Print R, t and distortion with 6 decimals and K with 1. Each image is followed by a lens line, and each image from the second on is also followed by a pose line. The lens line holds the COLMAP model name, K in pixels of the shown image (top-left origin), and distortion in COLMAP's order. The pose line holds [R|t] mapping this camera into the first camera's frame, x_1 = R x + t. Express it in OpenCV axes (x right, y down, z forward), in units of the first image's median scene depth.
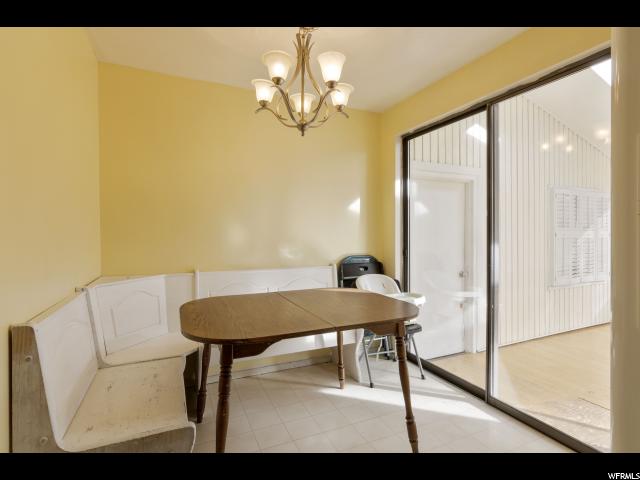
lens RADIAL K [[327.4, 0, 320.7], [0, 327.4, 230.8], [0, 0, 1]] dist [-0.000150, 0.000004]
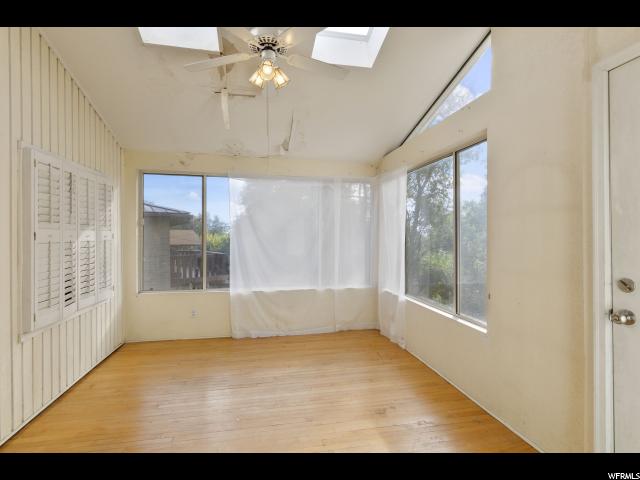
lens RADIAL K [[319.6, 0, 320.0], [0, 319.6, 240.0], [0, 0, 1]] dist [0.000516, 0.000739]
pose [[0.216068, -0.008590, 0.976341, 0.293593], [-0.009118, 0.999900, 0.010815, 0.009106], [-0.976336, -0.011239, 0.215968, 0.410978]]
